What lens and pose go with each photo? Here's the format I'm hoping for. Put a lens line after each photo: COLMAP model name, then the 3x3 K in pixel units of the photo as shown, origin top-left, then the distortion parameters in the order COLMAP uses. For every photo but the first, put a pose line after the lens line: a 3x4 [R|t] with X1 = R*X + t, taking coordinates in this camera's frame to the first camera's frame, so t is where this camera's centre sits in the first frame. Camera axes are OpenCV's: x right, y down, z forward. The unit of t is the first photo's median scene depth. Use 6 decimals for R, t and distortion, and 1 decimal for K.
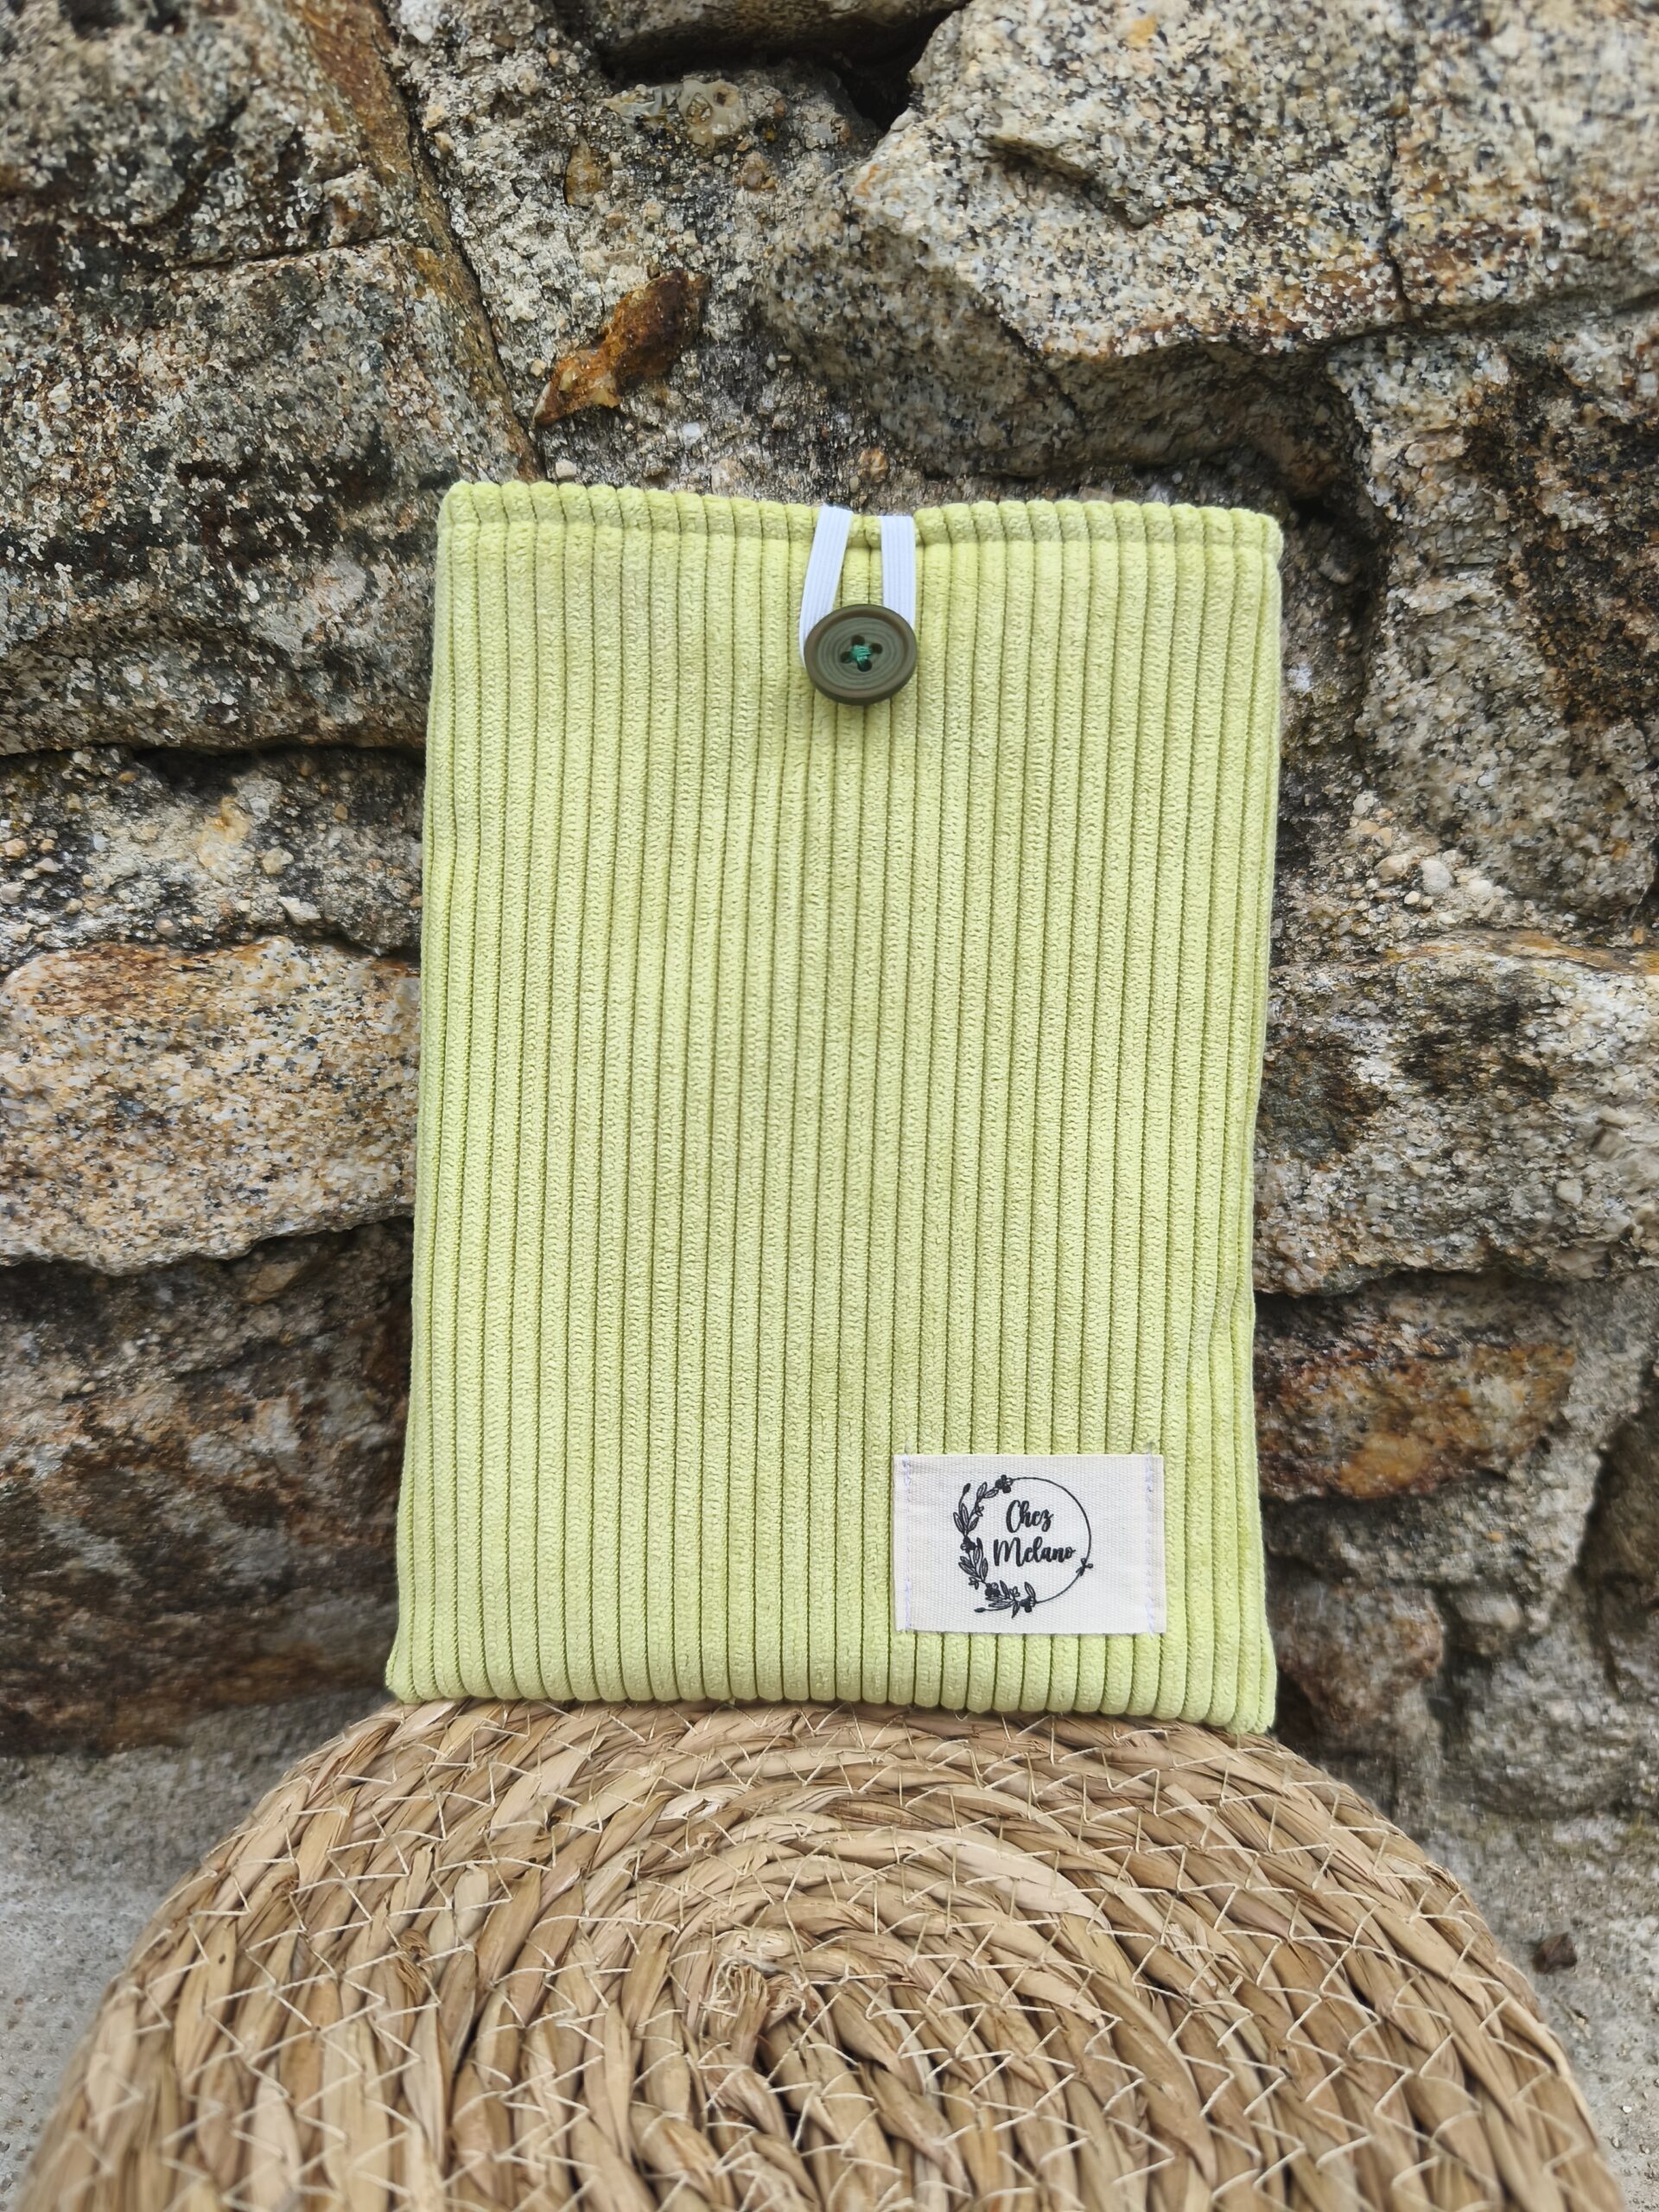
lens RADIAL K [[1615.0, 0, 810.4], [0, 1615.0, 1106.2], [0, 0, 1]] dist [-0.052906, 0.008324]
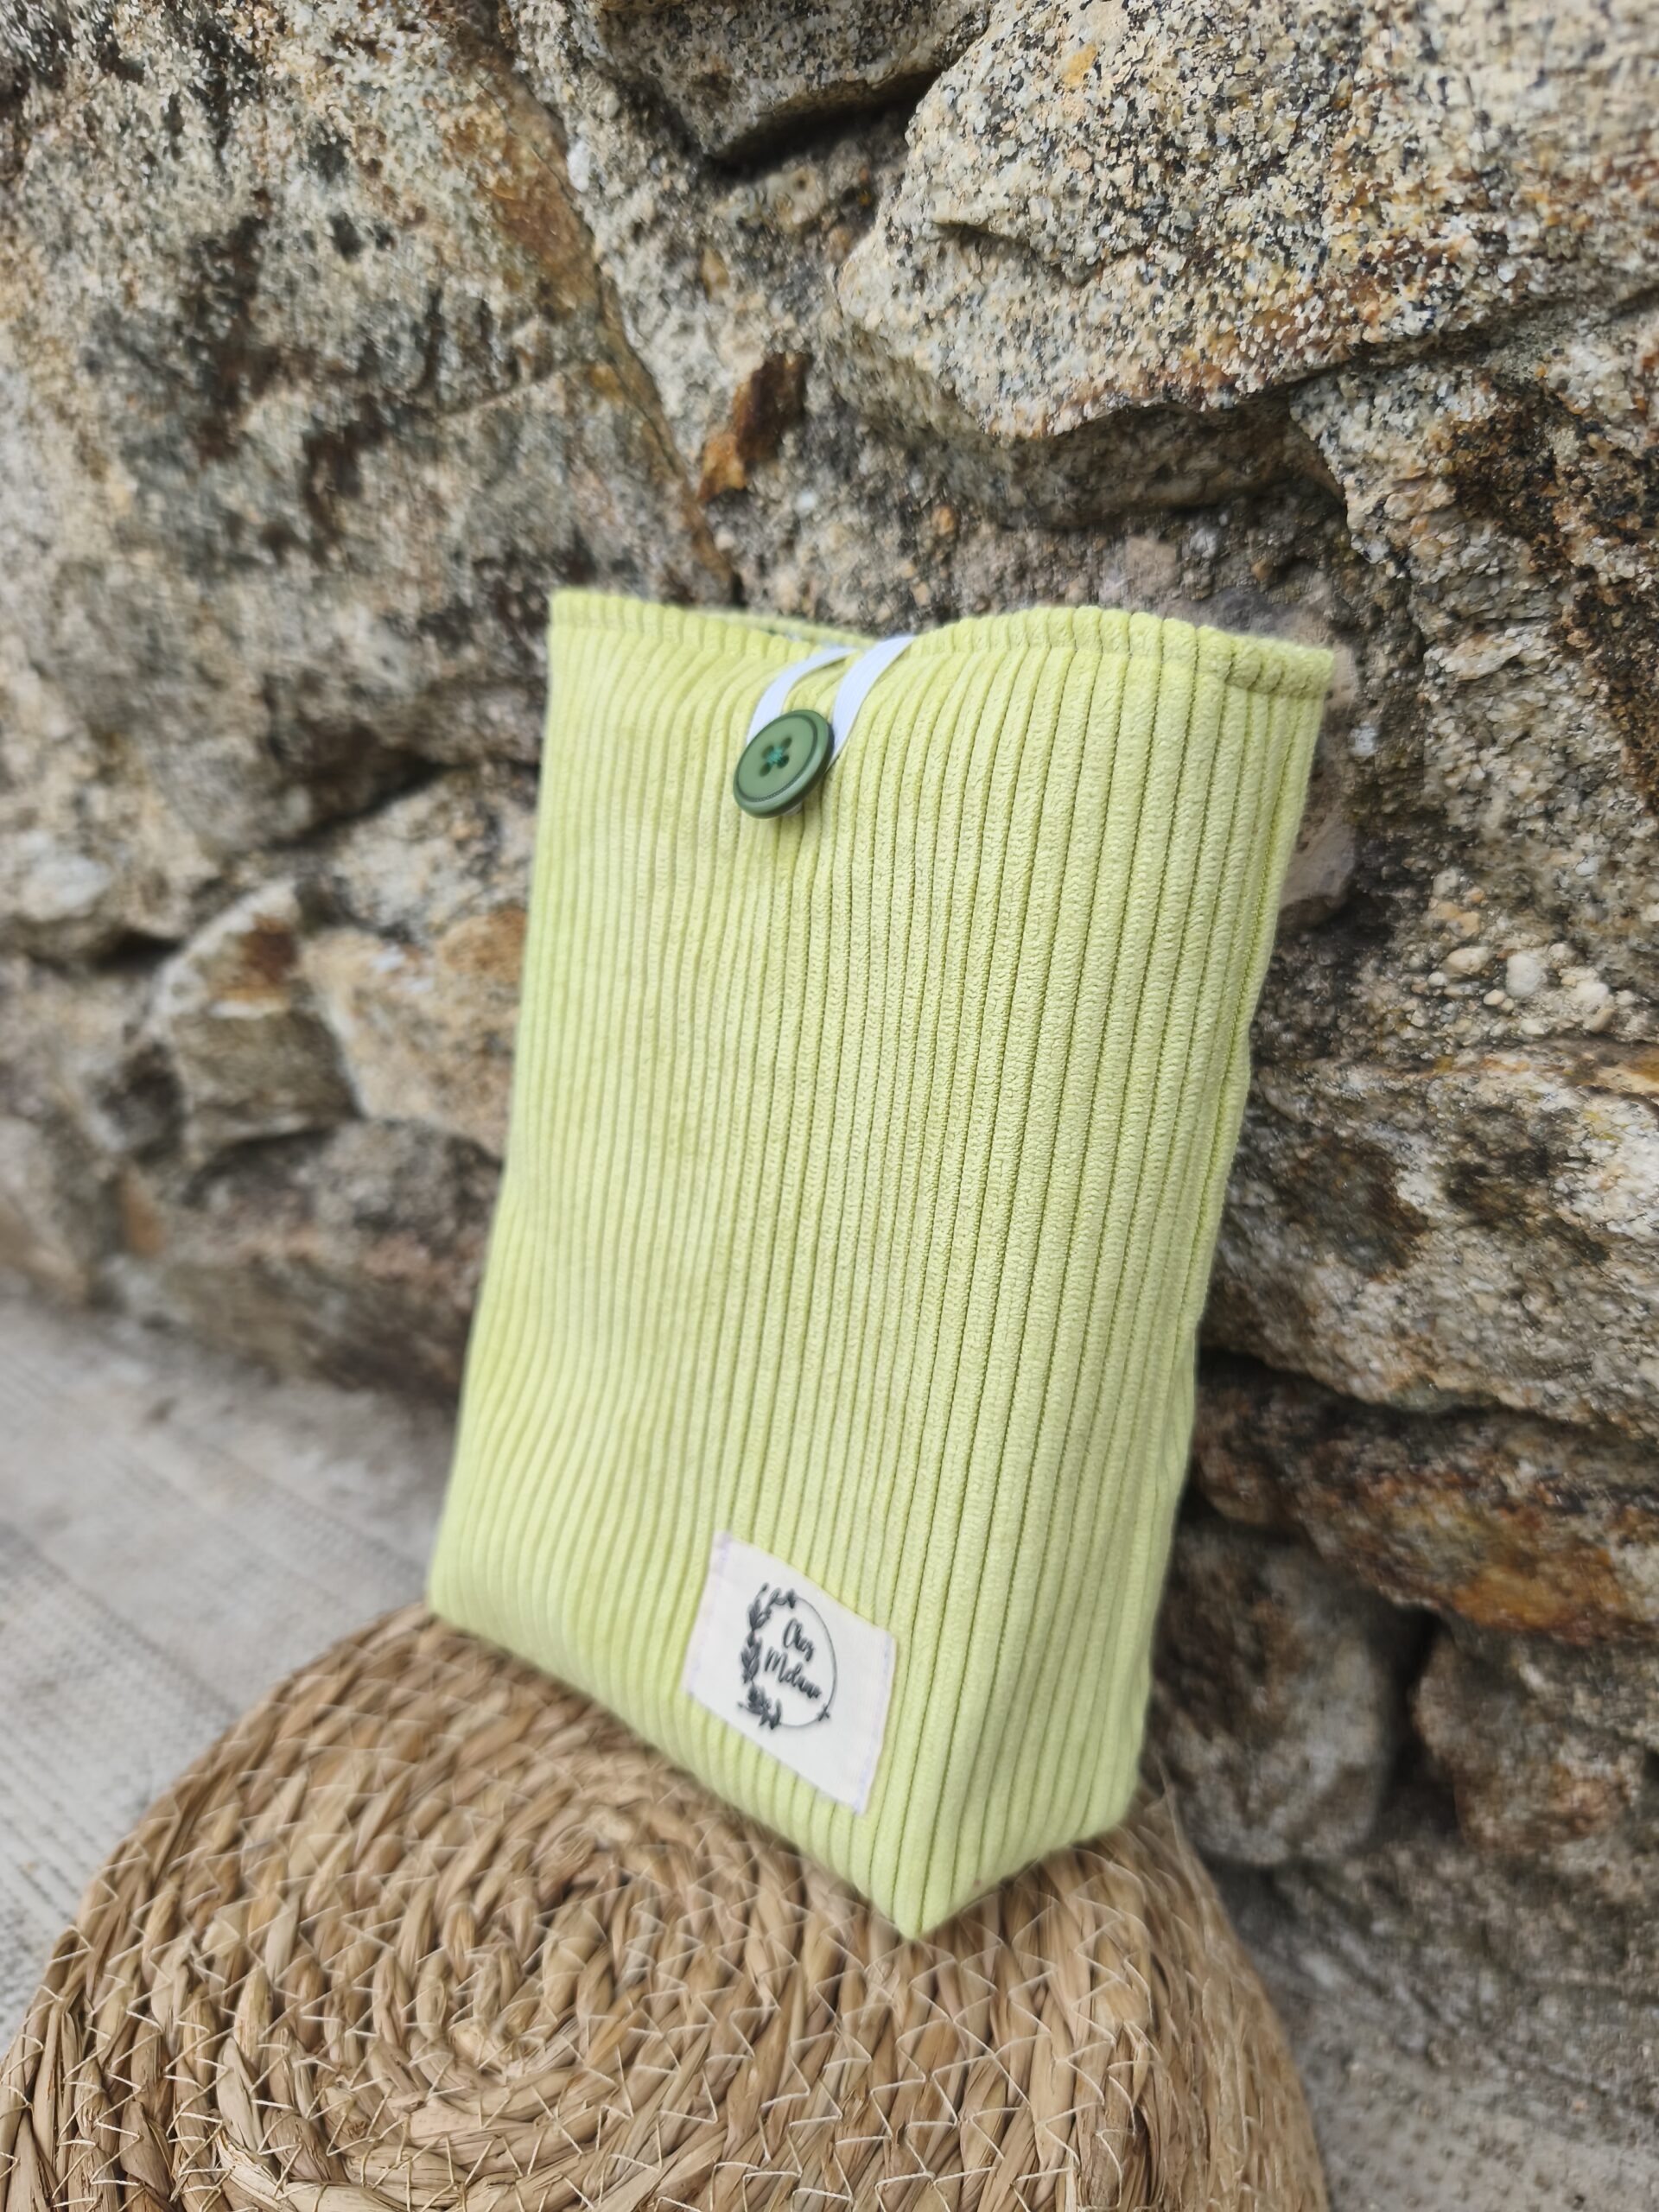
lens RADIAL K [[1615.0, 0, 838.7], [0, 1615.0, 1065.1], [0, 0, 1]] dist [-0.052906, 0.008324]
pose [[0.803211, 0.134025, -0.580422, 0.618824], [-0.055872, 0.987016, 0.150593, -0.211393], [0.593069, -0.088528, 0.800270, 0.116513]]
